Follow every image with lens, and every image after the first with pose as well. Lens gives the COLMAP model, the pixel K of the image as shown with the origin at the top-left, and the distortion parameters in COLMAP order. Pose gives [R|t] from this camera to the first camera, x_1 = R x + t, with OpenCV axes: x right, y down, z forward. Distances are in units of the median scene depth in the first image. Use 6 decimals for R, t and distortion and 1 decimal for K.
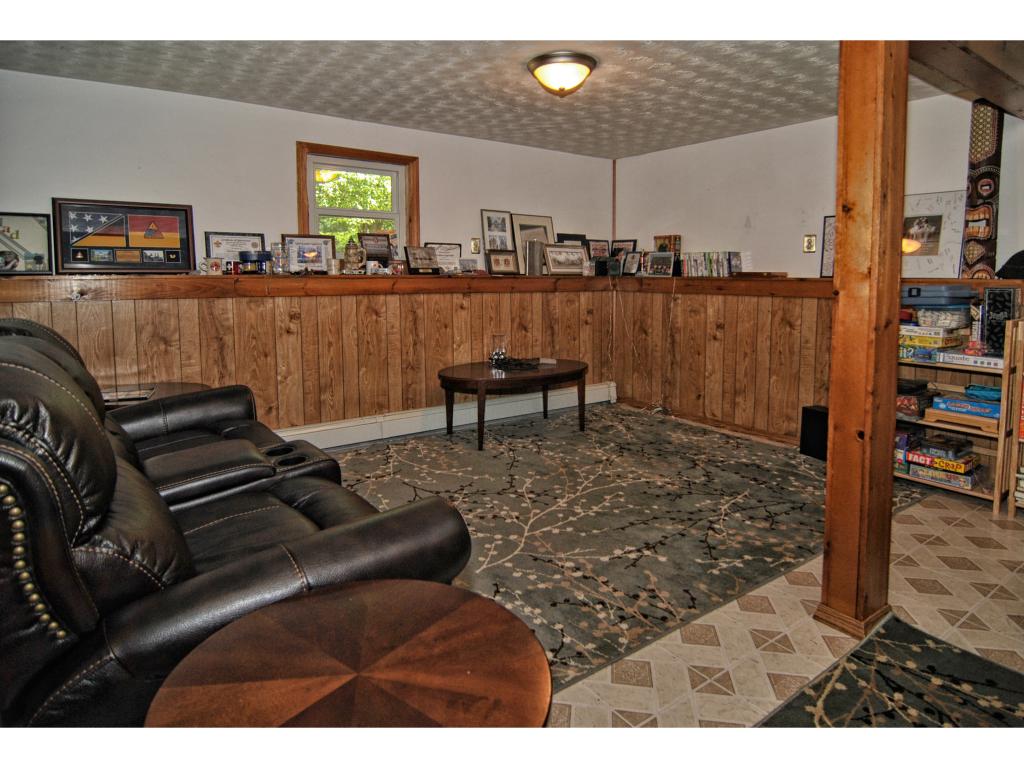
lens RADIAL K [[590.3, 0, 511.5], [0, 590.3, 383.1], [0, 0, 1]] dist [-0.000293, -0.003933]
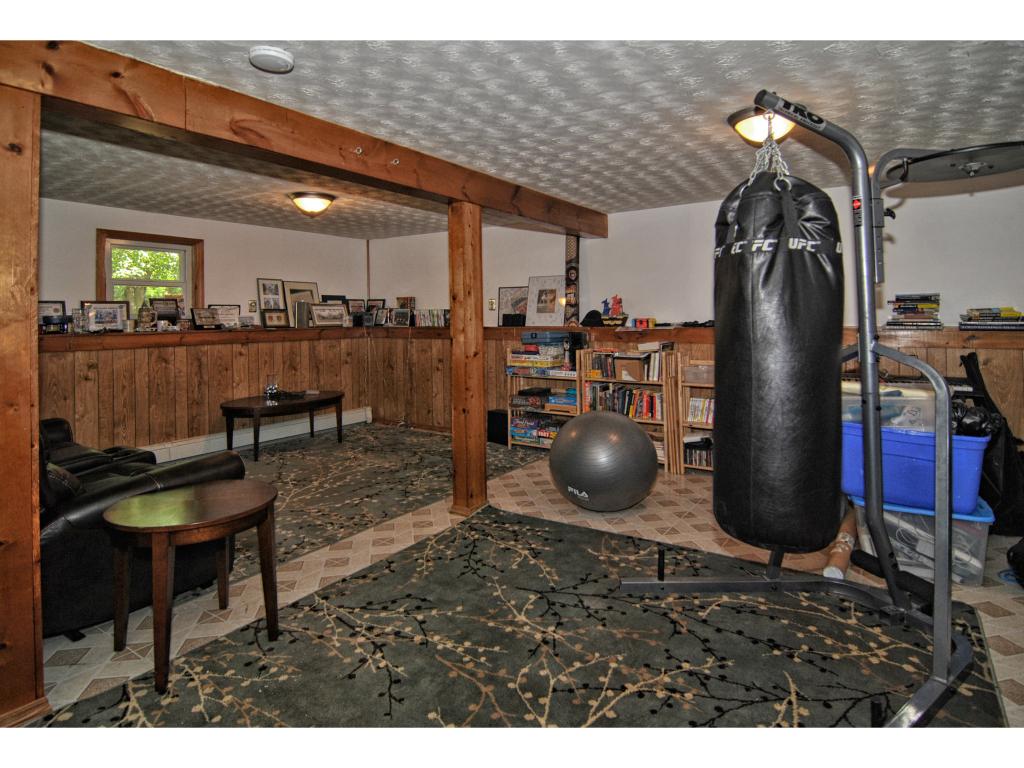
lens RADIAL K [[590.3, 0, 530.0], [0, 590.3, 313.9], [0, 0, 1]] dist [-0.000293, -0.003933]
pose [[0.930961, -0.012172, 0.364916, 0.038430], [0.079422, 0.982264, -0.169854, 0.059455], [-0.356376, 0.187110, 0.915416, -0.462153]]
